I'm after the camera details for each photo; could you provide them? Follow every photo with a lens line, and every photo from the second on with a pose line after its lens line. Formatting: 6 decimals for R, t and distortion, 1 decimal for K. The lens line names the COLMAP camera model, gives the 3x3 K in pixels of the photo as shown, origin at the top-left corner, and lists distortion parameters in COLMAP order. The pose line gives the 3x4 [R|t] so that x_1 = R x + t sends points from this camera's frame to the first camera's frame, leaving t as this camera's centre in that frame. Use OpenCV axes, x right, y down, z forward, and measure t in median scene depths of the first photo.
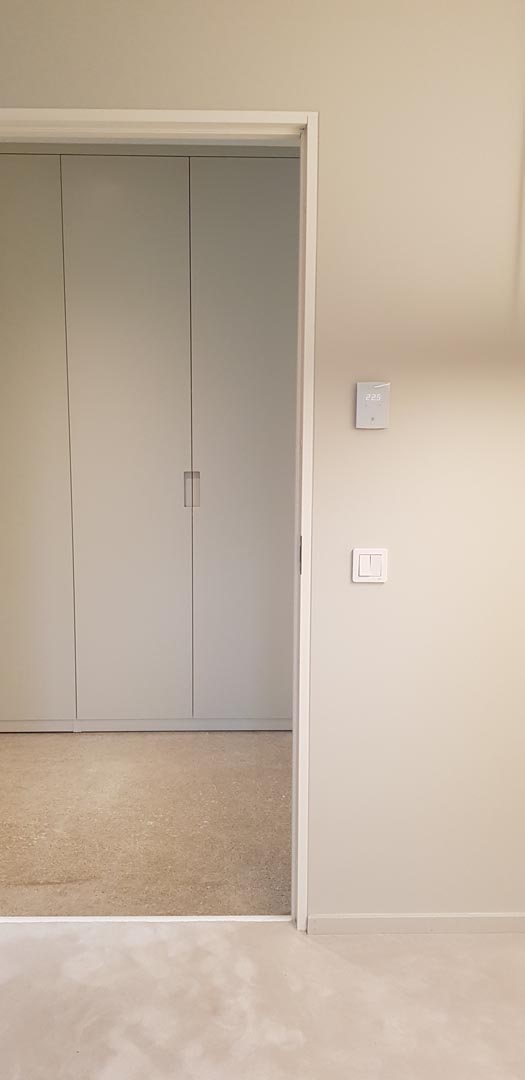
lens RADIAL K [[838.9, 0, 255.6], [0, 838.9, 535.1], [0, 0, 1]] dist [0.085887, -0.147243]
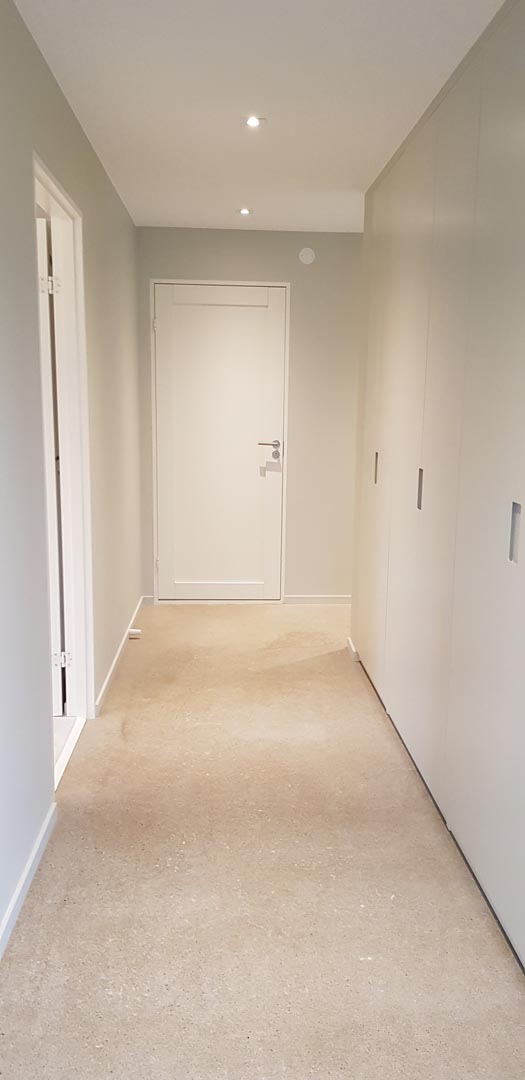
lens RADIAL K [[838.9, 0, 255.6], [0, 838.9, 535.1], [0, 0, 1]] dist [0.085887, -0.147243]
pose [[0.034717, 0.160242, -0.986467, 0.975575], [-0.170897, 0.973475, 0.152117, -0.133729], [0.984677, 0.163303, 0.061181, 0.969196]]
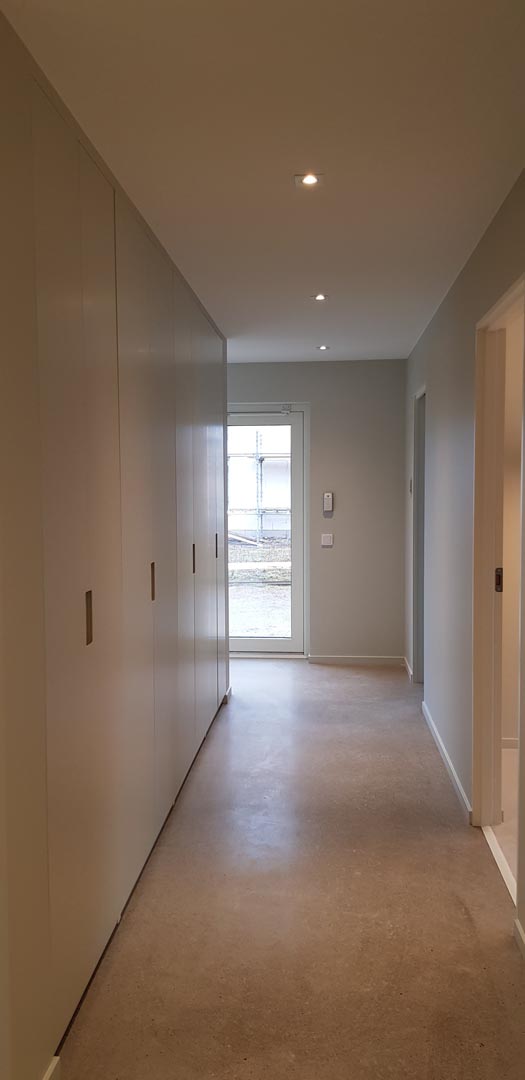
lens RADIAL K [[838.9, 0, 255.6], [0, 838.9, 535.1], [0, 0, 1]] dist [0.085887, -0.147243]
pose [[0.090531, -0.057042, 0.994259, -1.212326], [0.164060, 0.985573, 0.041606, -0.153276], [-0.982287, 0.159351, 0.098583, 0.974931]]
